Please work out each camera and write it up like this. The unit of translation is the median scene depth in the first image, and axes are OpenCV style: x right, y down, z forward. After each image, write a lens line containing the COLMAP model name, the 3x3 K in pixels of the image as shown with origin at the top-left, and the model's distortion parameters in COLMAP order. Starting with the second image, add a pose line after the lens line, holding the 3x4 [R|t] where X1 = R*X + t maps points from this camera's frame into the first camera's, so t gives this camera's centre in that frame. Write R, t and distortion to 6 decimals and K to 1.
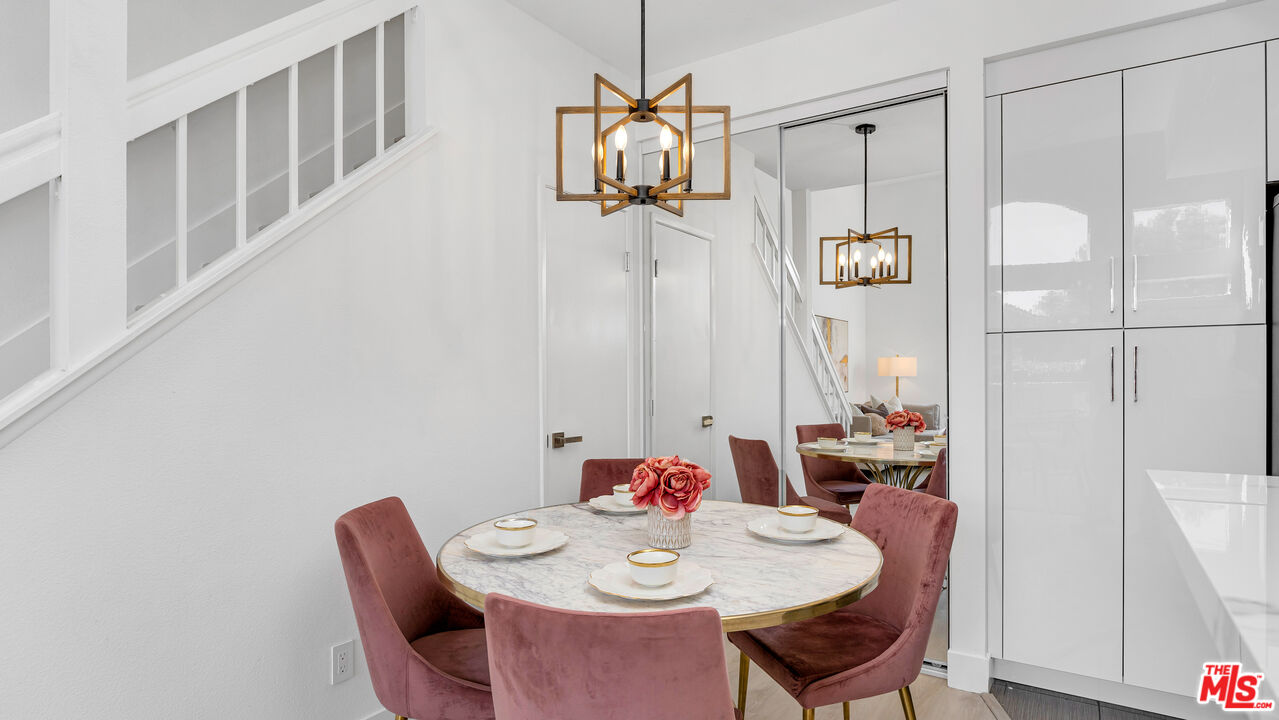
lens RADIAL K [[681.0, 0, 641.0], [0, 681.0, 377.1], [0, 0, 1]] dist [-0.009892, 0.000347]
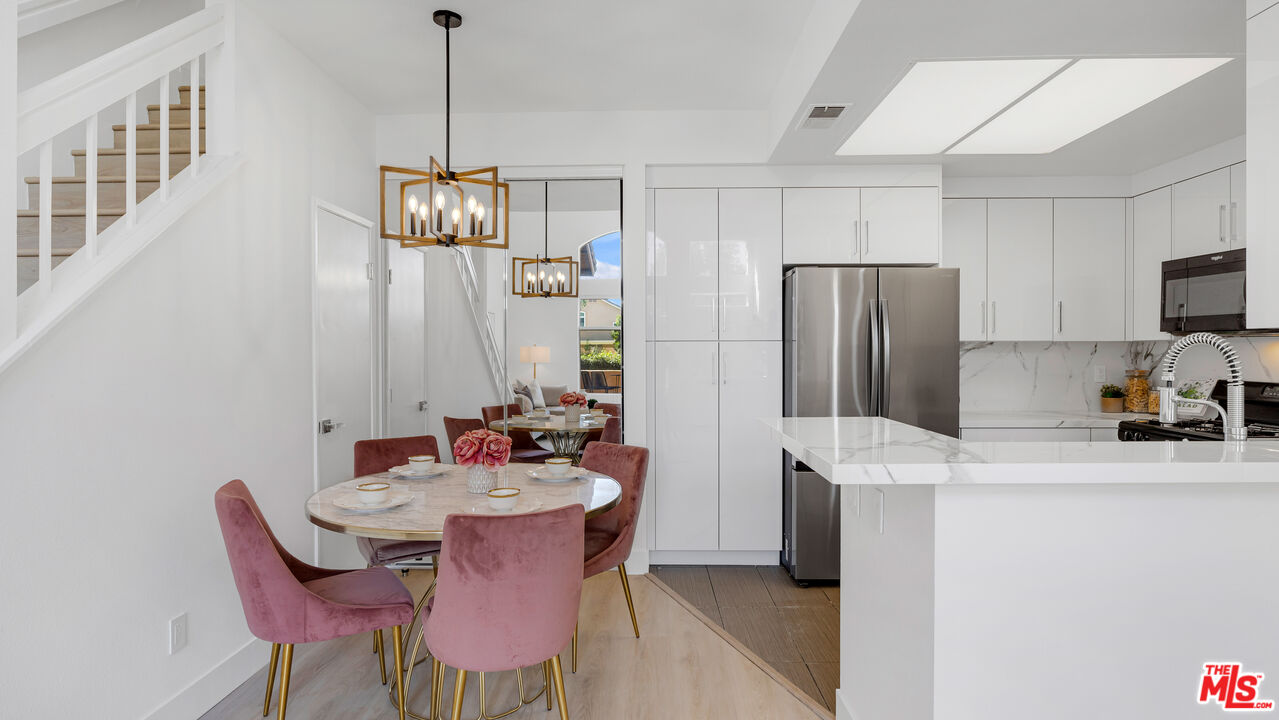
lens RADIAL K [[657.7, 0, 639.5], [0, 657.7, 360.0], [0, 0, 1]] dist [-0.000782, -0.000245]
pose [[0.844705, -0.001469, 0.535230, -0.305248], [0.001184, 0.999999, 0.000875, -0.023035], [-0.535231, -0.000106, 0.844706, -0.255925]]
